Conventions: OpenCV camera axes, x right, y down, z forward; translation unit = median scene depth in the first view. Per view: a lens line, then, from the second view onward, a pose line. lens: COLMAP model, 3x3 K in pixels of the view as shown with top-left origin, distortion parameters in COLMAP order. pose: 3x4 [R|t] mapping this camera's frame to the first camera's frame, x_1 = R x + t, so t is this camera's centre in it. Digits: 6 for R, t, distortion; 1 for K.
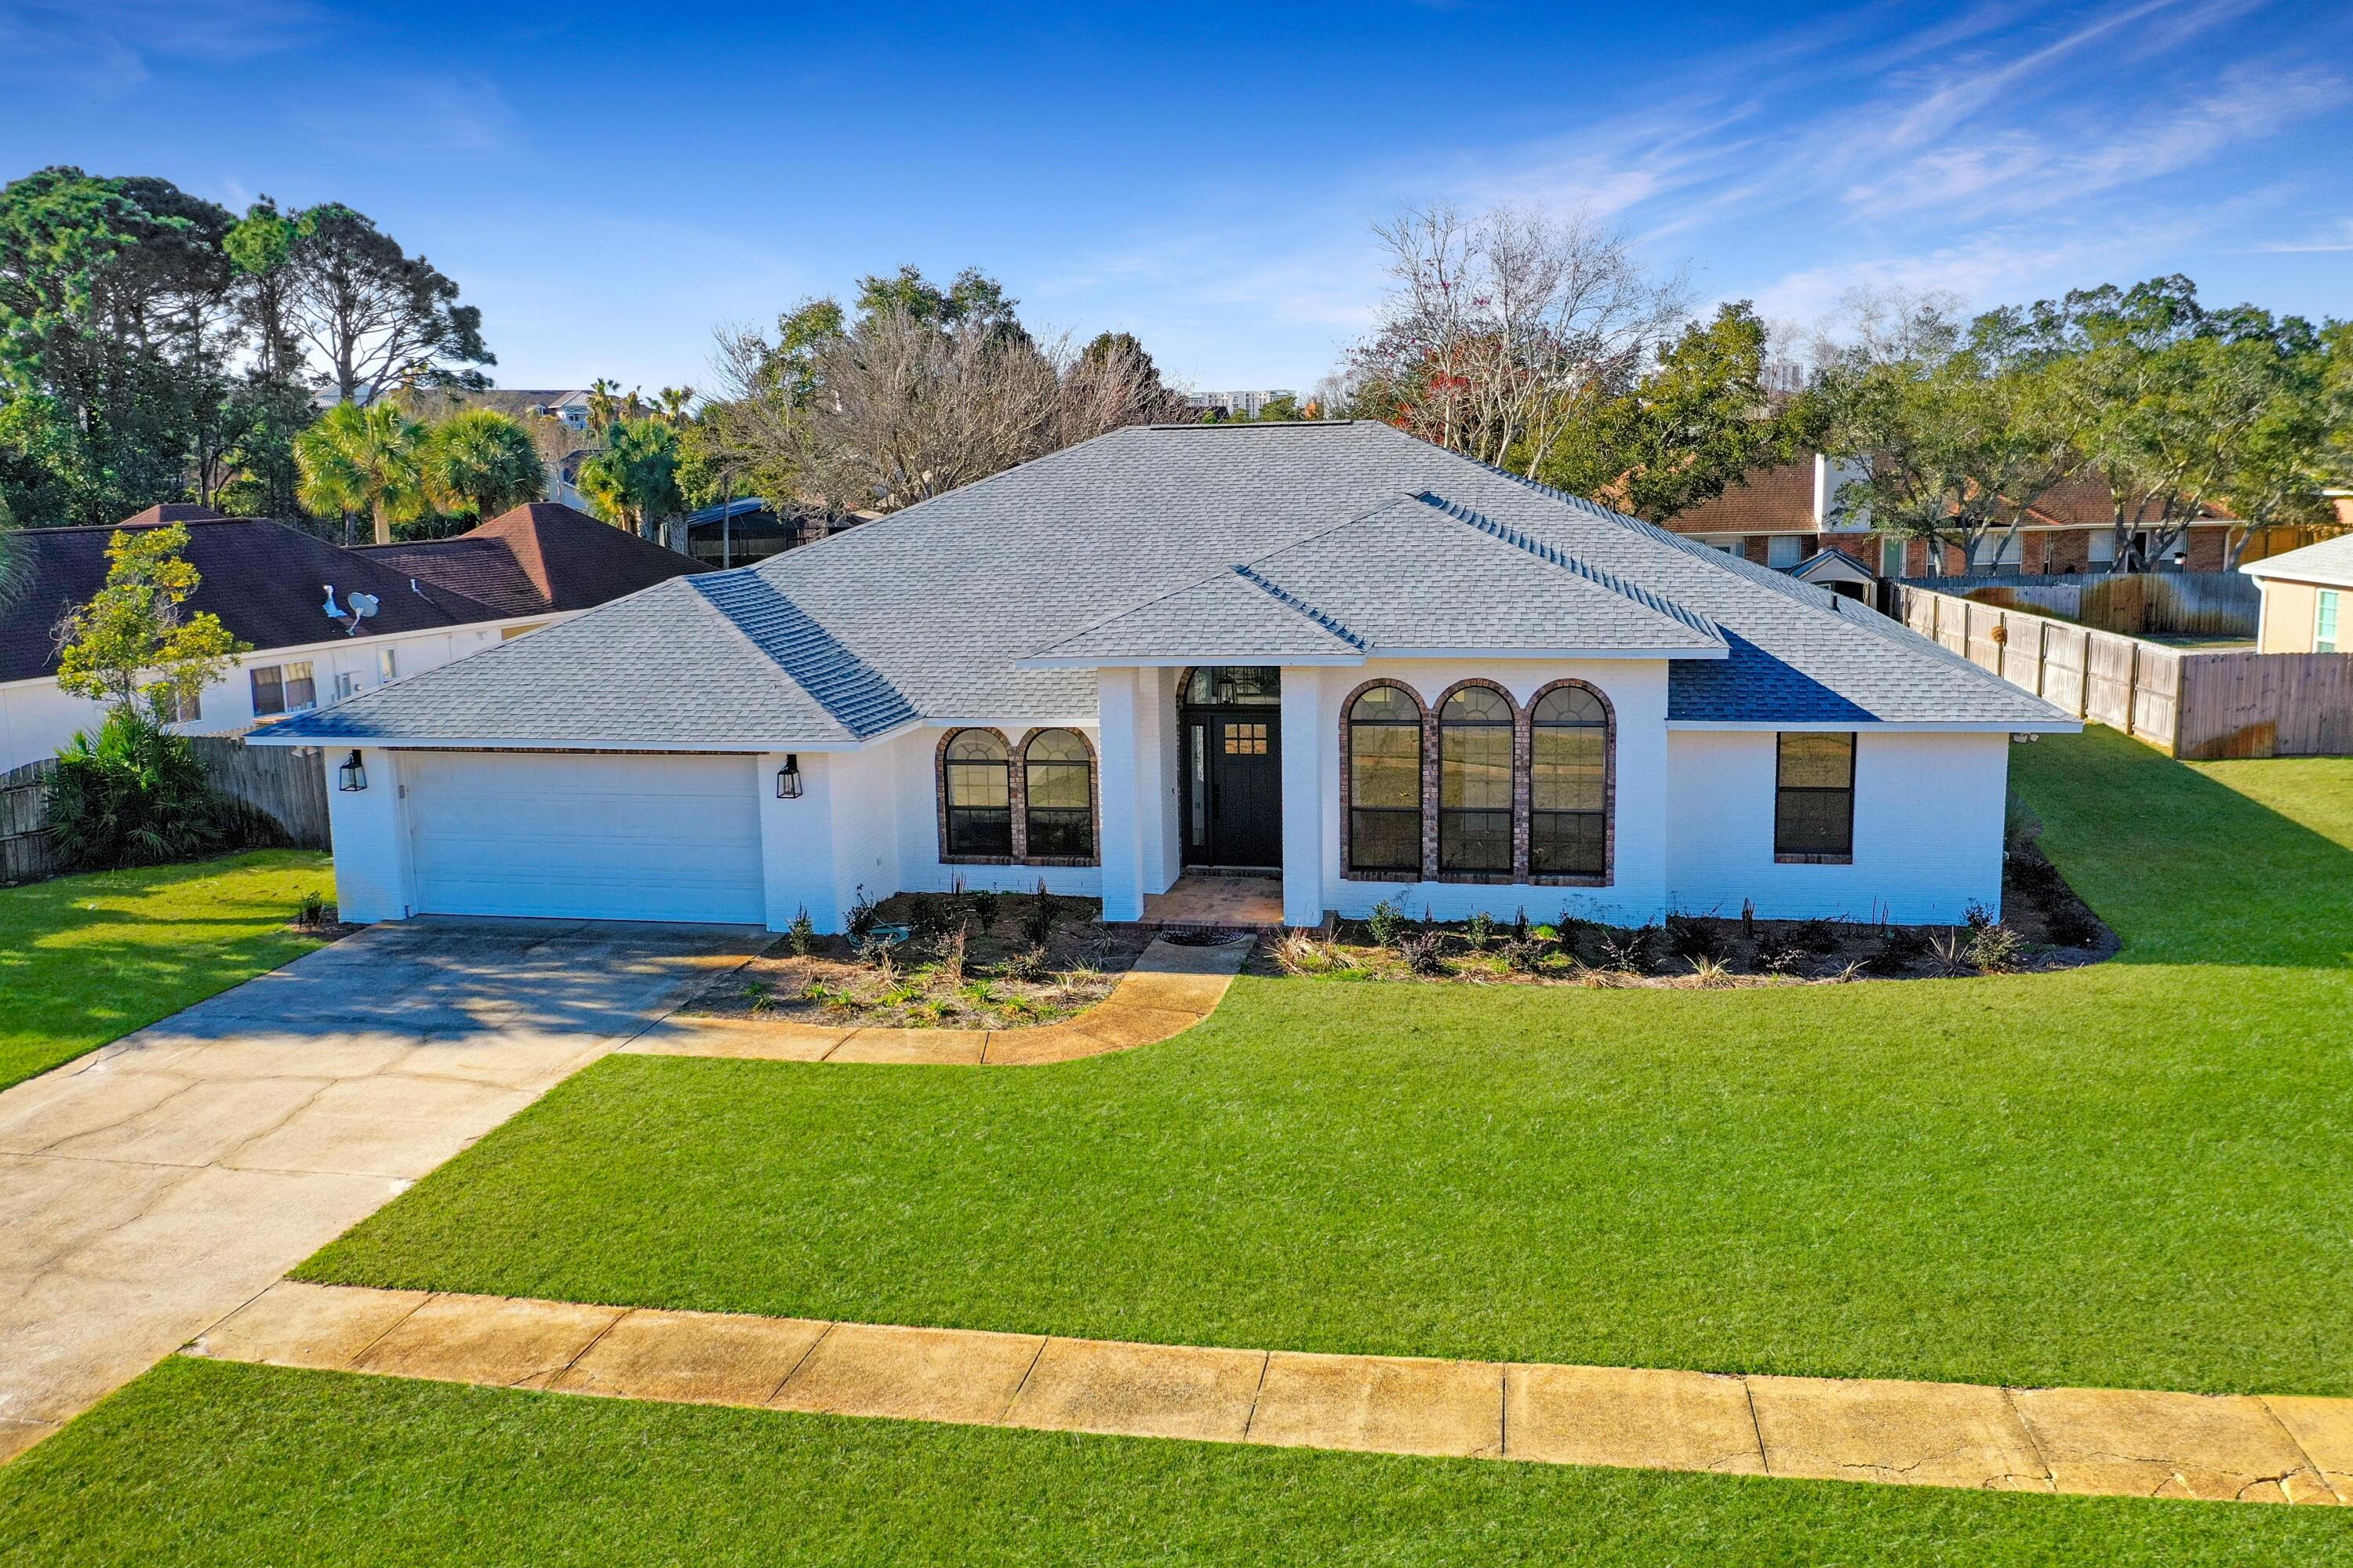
lens RADIAL K [[1857.6, 0, 1176.5], [0, 1857.6, 784.0], [0, 0, 1]] dist [-0.006276, -0.009301]
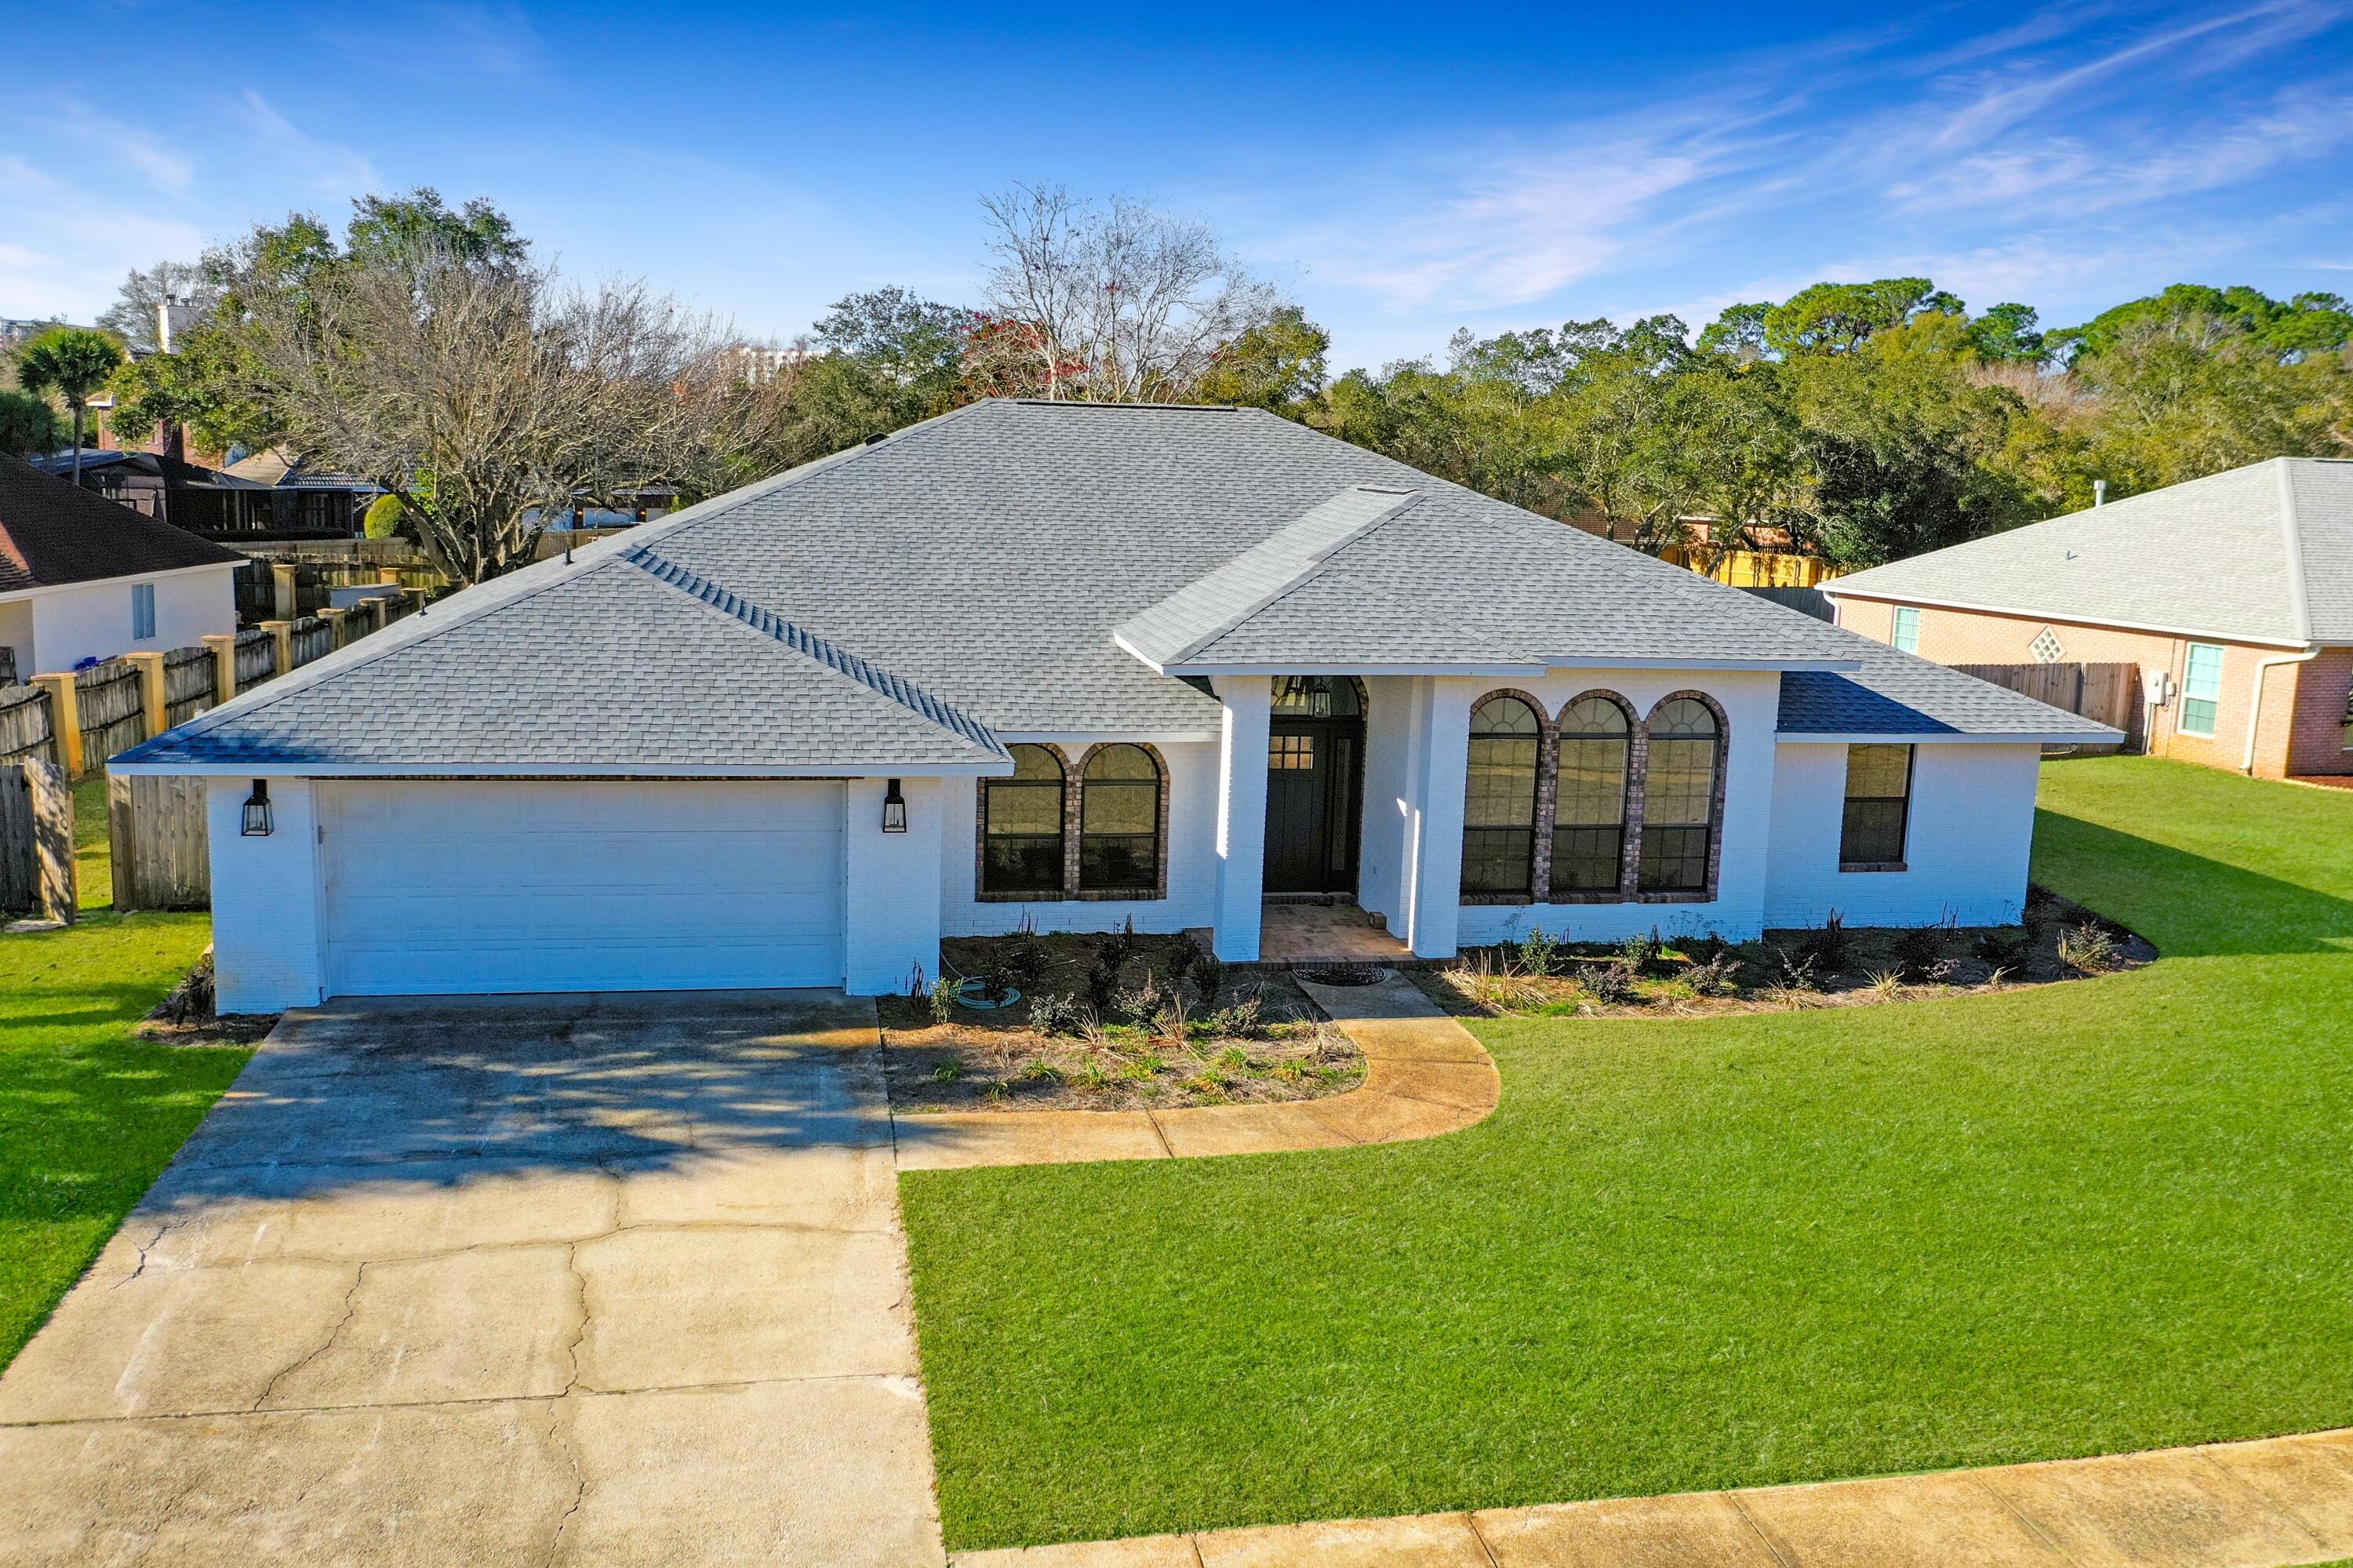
lens RADIAL K [[1871.3, 0, 1176.8], [0, 1871.3, 840.0], [0, 0, 1]] dist [-0.013603, -0.006796]
pose [[0.926794, -0.025774, 0.374685, -0.411928], [0.013551, 0.999288, 0.035220, -0.016696], [-0.375326, -0.027564, 0.926483, 0.195588]]
